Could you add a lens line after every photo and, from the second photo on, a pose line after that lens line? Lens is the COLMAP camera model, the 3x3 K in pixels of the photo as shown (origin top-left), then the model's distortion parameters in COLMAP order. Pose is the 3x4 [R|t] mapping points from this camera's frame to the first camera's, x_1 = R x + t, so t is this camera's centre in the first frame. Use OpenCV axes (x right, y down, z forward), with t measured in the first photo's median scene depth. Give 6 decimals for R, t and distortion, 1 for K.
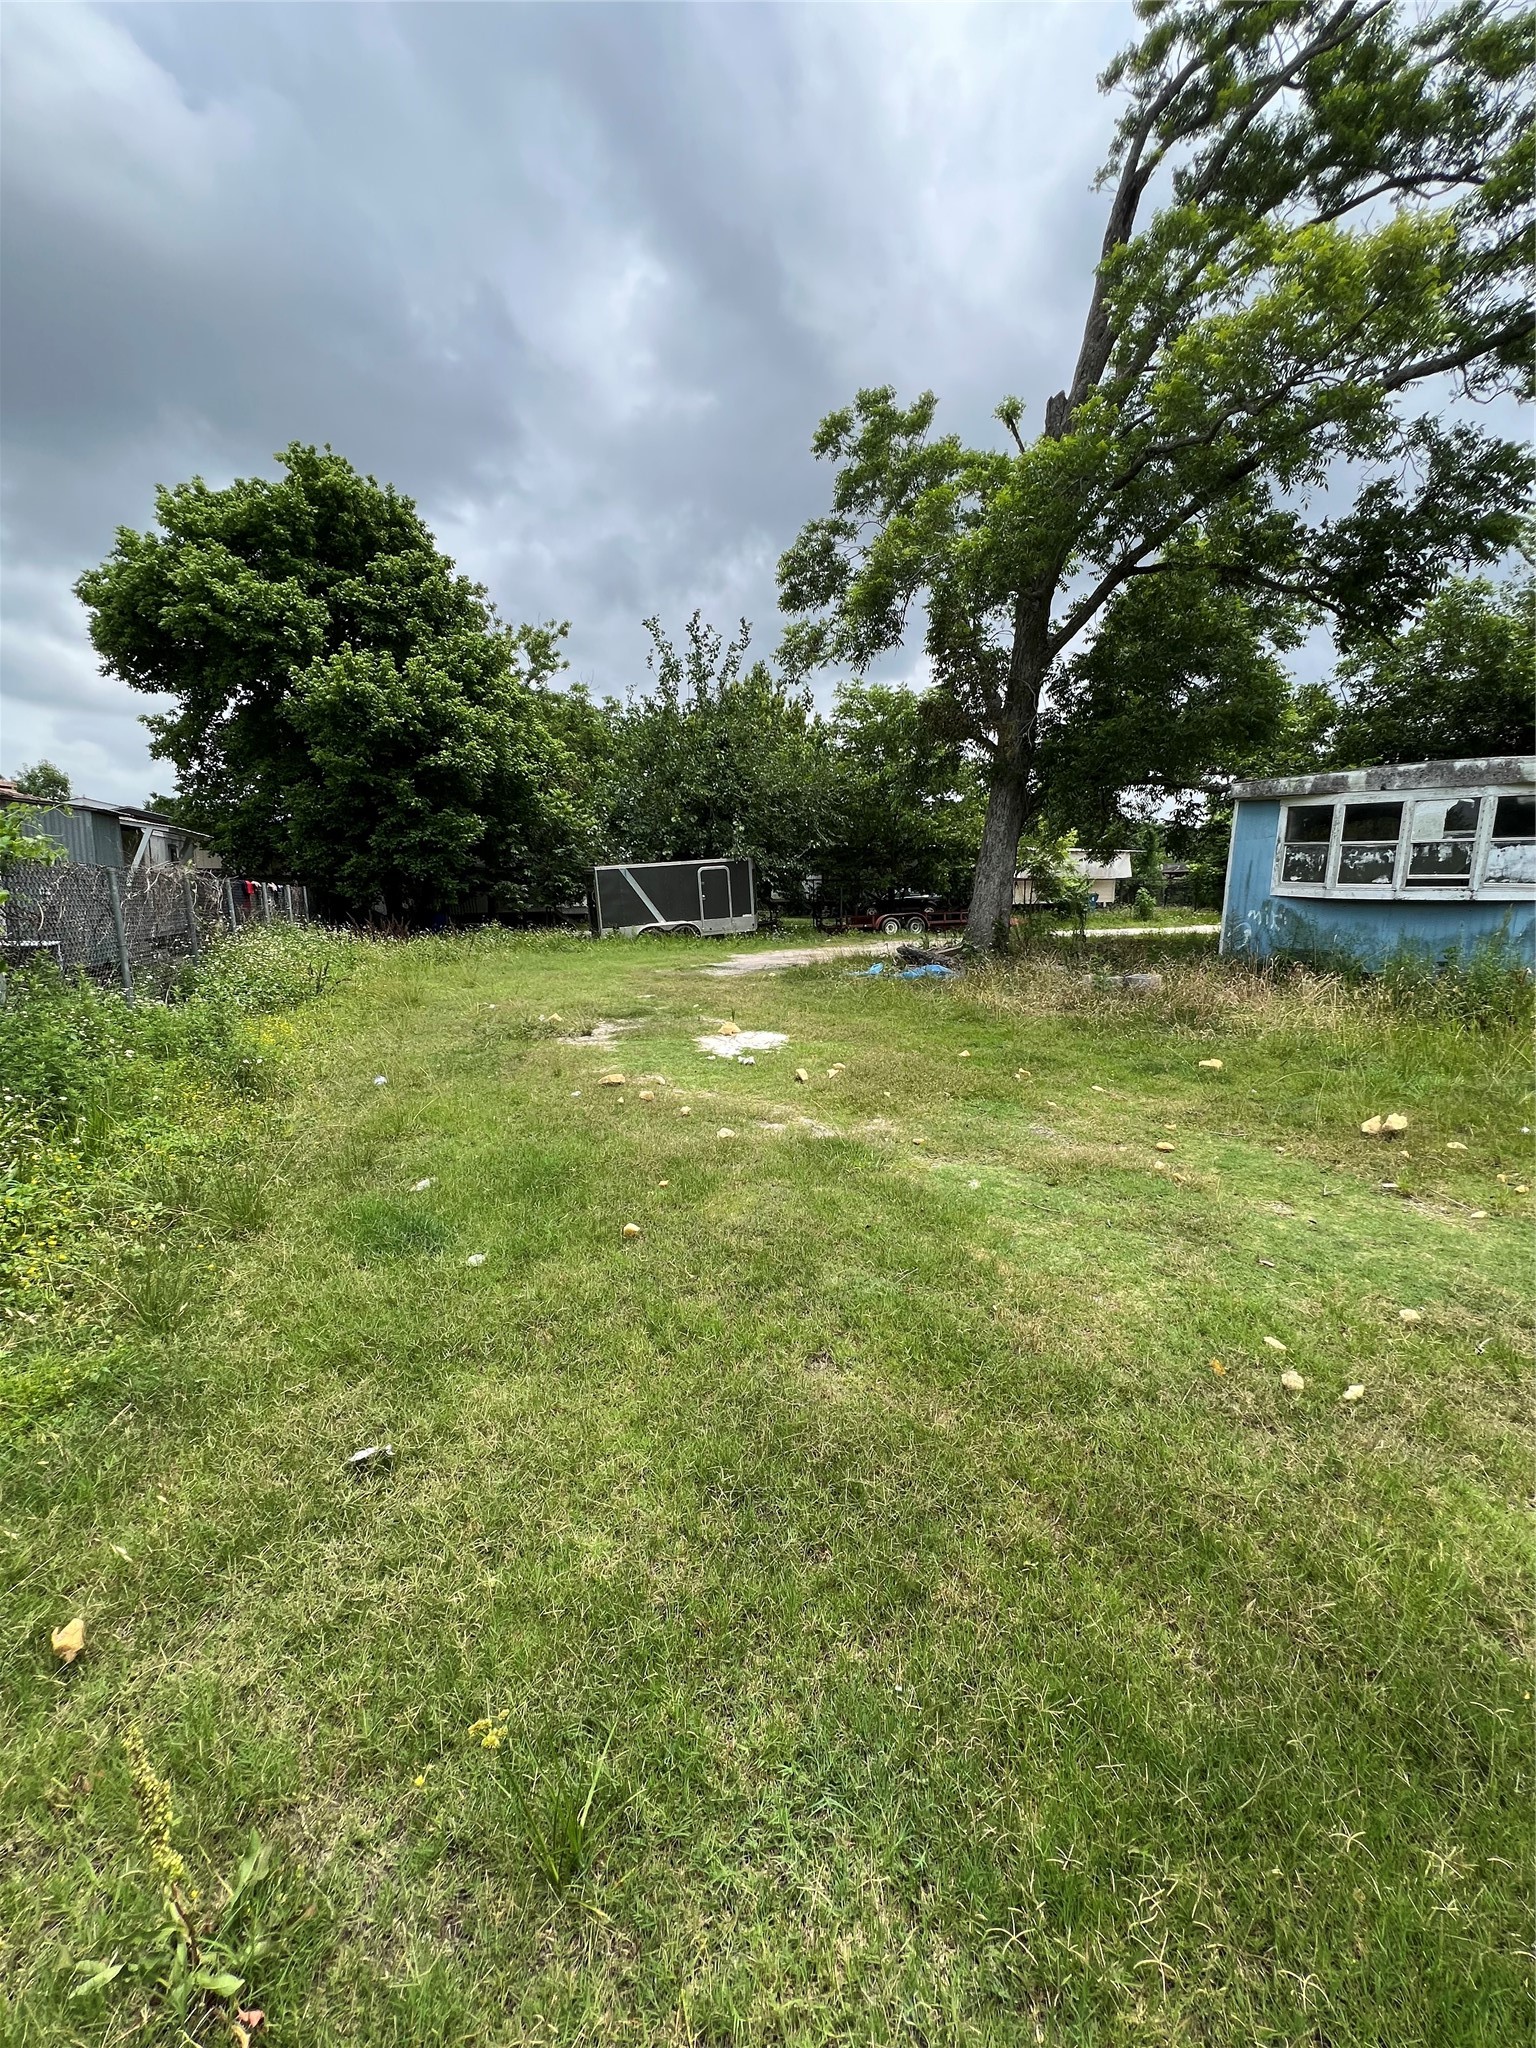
lens RADIAL K [[806.8, 0, 768.0], [0, 806.8, 1024.0], [0, 0, 1]] dist [-0.009411, -0.000145]
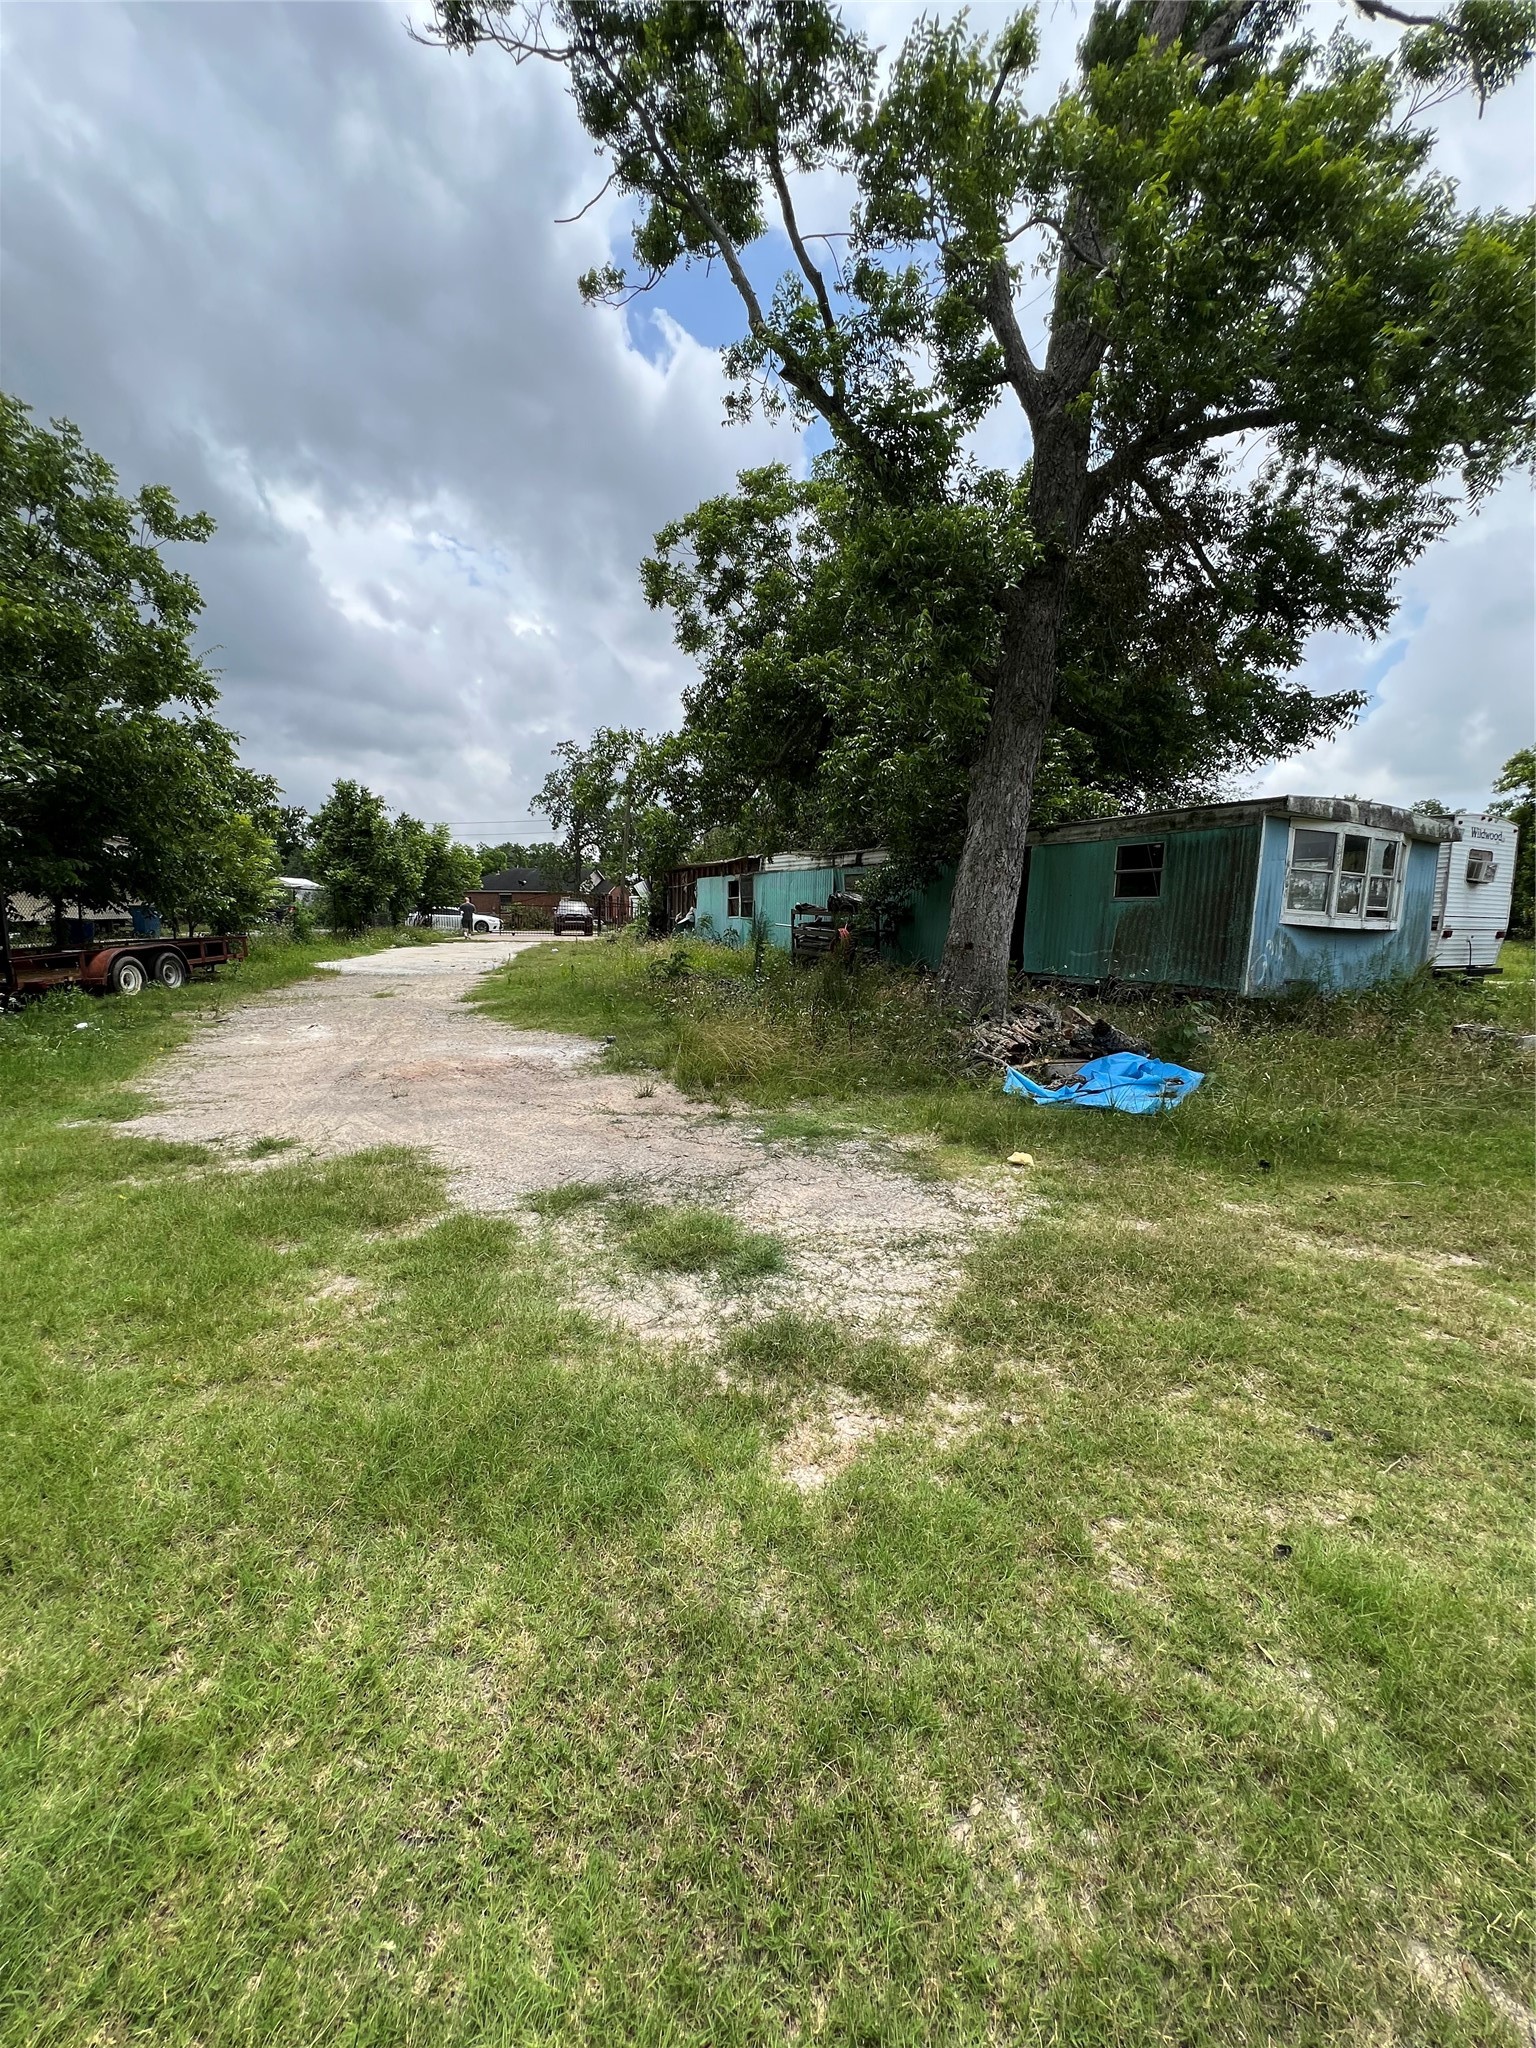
lens RADIAL K [[806.8, 0, 768.0], [0, 806.8, 1024.0], [0, 0, 1]] dist [-0.009411, -0.000145]
pose [[0.272176, -0.121169, 0.954588, -0.432500], [0.135634, 0.986966, 0.086607, -0.208856], [-0.952640, 0.105902, 0.285063, 1.326591]]
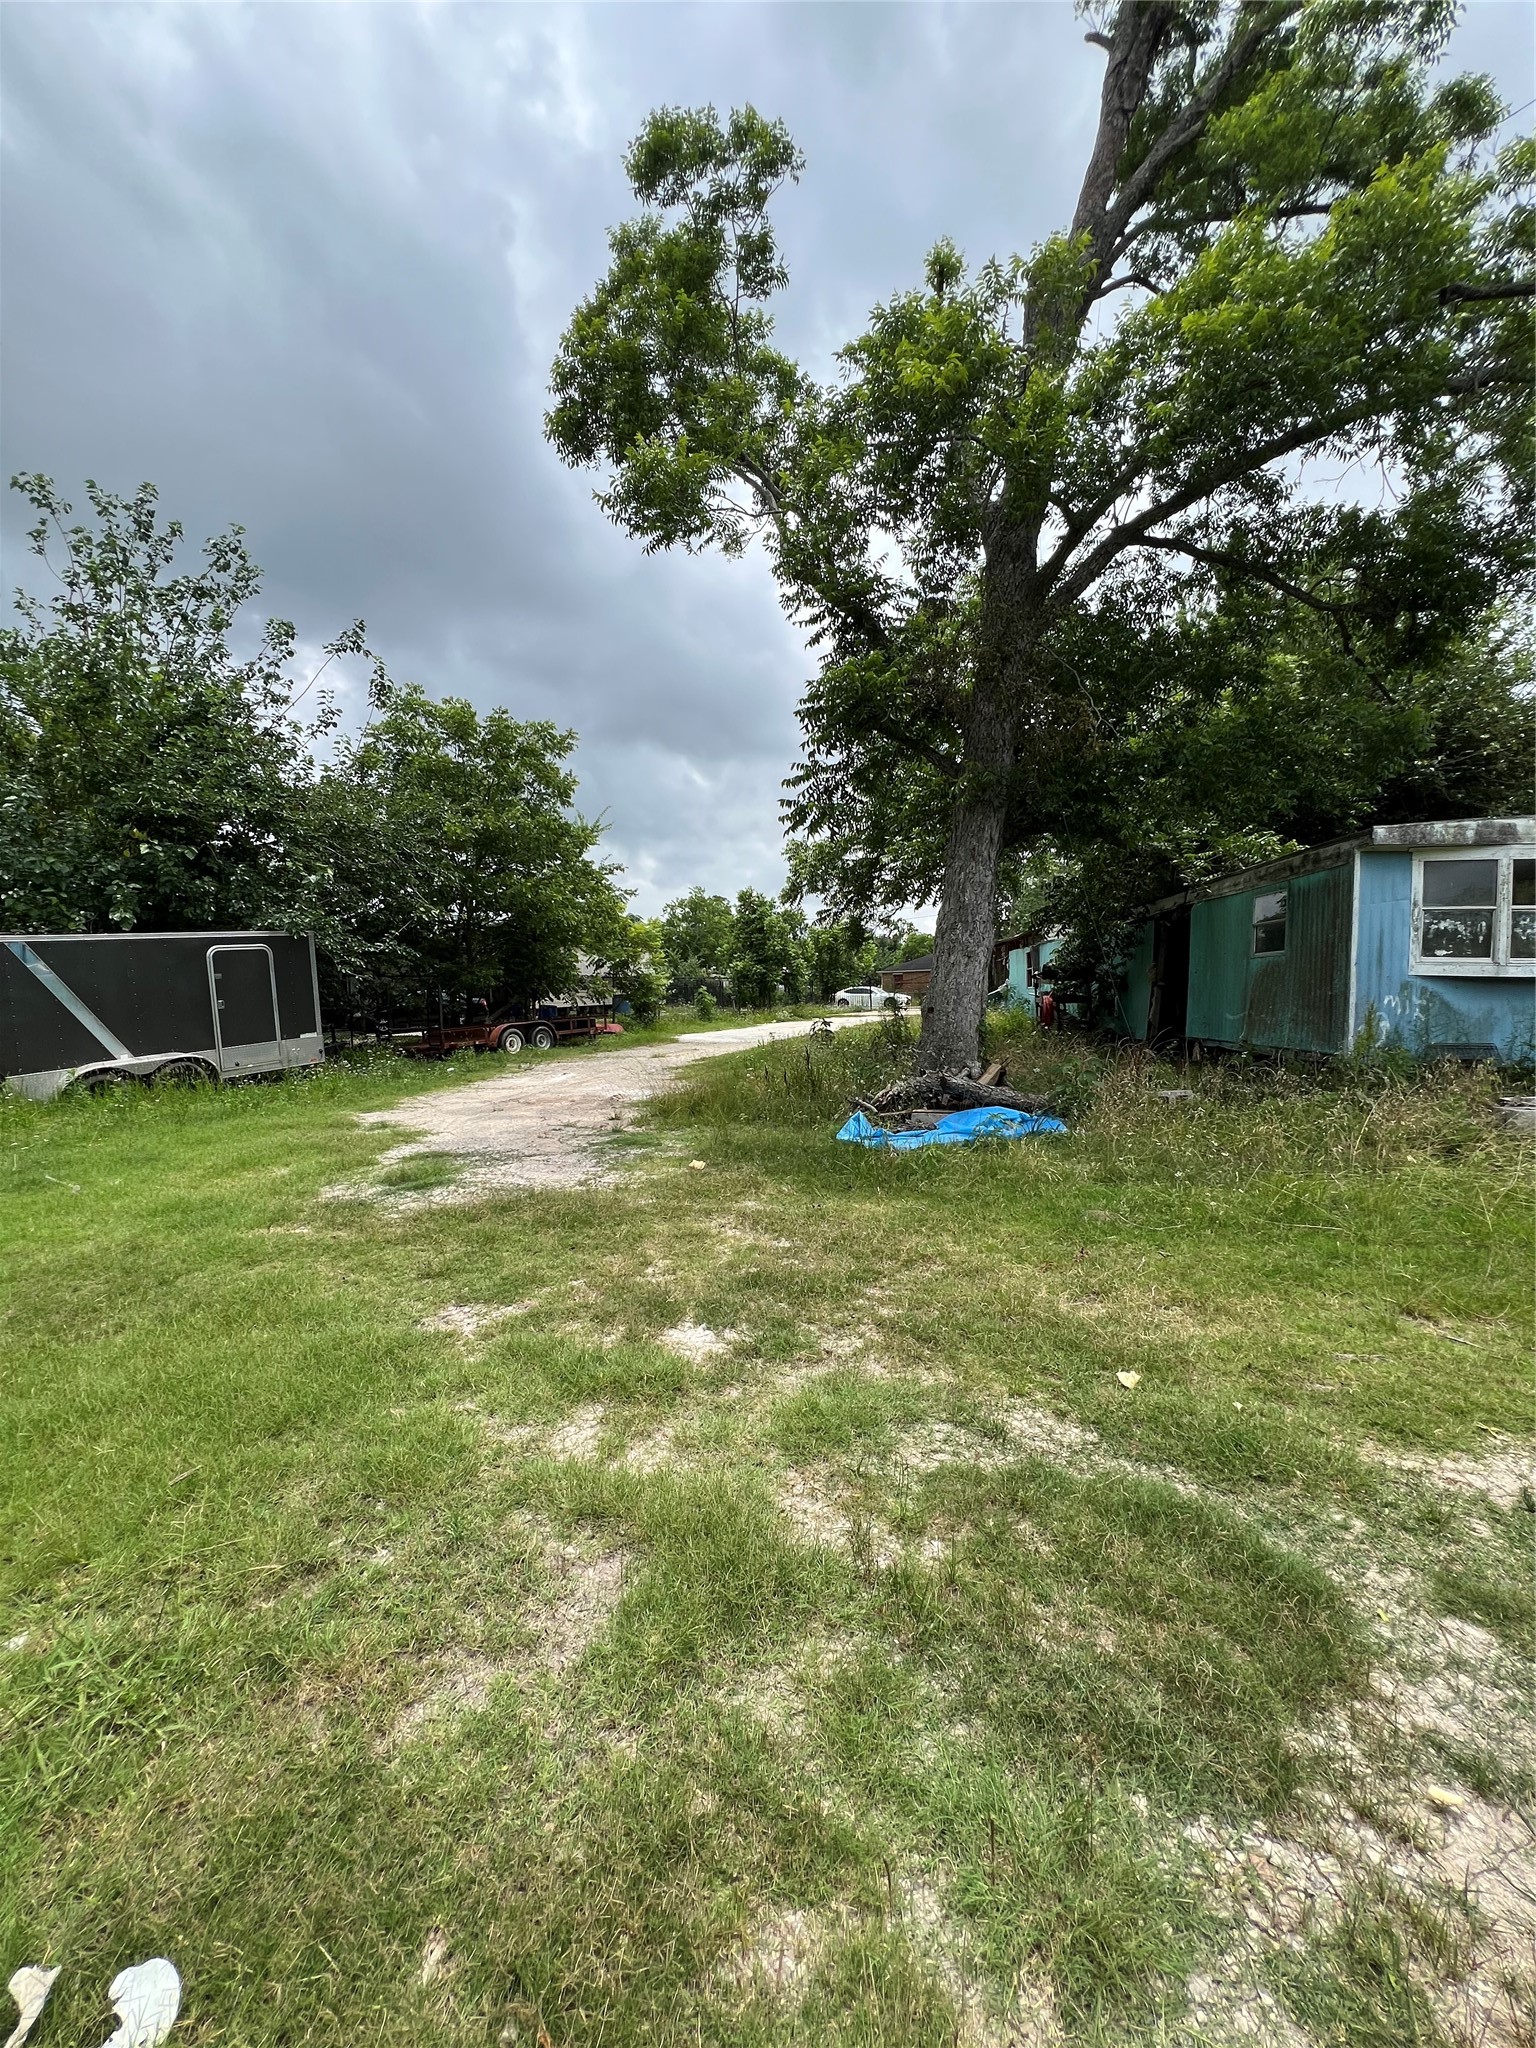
lens RADIAL K [[806.8, 0, 768.0], [0, 806.8, 1024.0], [0, 0, 1]] dist [-0.009411, -0.000145]
pose [[0.749747, -0.038708, 0.660592, -0.335031], [0.123168, 0.989006, -0.081840, -0.129049], [-0.650161, 0.142723, 0.746271, 0.847285]]
